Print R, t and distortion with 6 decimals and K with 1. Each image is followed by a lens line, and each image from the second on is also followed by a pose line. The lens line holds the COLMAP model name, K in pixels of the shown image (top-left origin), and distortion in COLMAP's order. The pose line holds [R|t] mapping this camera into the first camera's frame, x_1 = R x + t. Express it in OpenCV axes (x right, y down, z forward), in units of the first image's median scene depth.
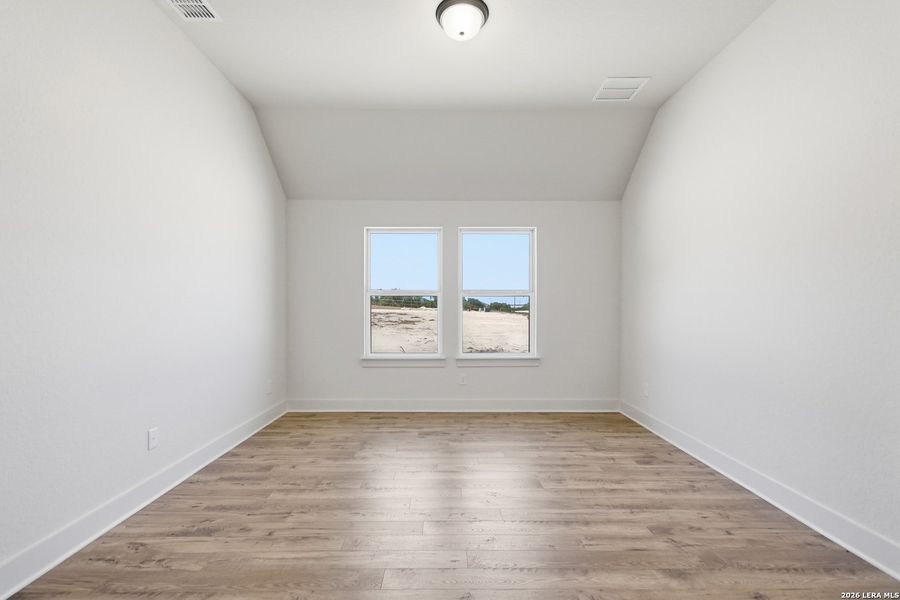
lens RADIAL K [[403.3, 0, 449.8], [0, 403.3, 309.7], [0, 0, 1]] dist [0.023939, -0.025234]
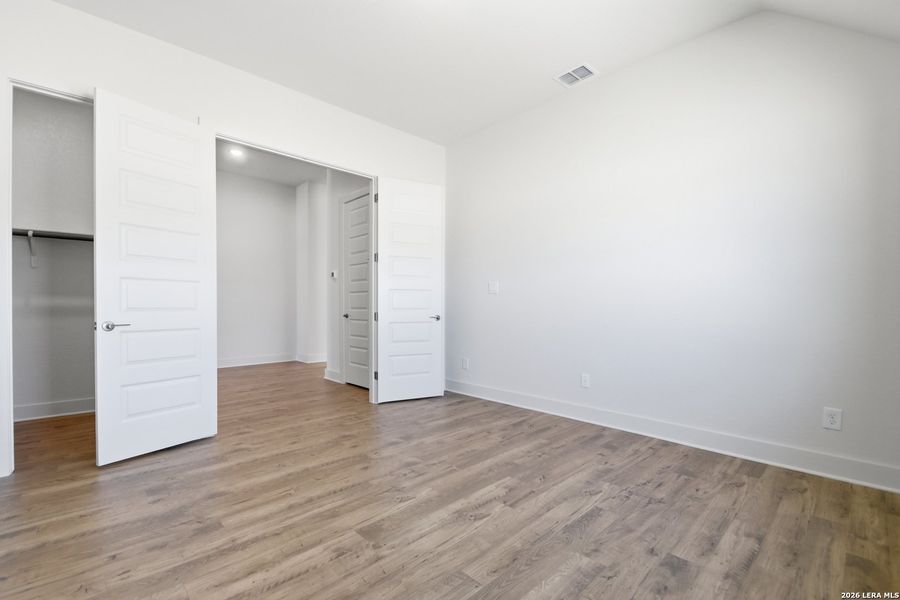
lens RADIAL K [[403.3, 0, 449.8], [0, 403.3, 309.7], [0, 0, 1]] dist [0.023939, -0.025234]
pose [[-0.744510, 0.003264, -0.667603, 0.590844], [-0.005659, 0.999921, 0.011200, 0.039374], [0.667587, 0.012117, -0.744433, 1.662260]]
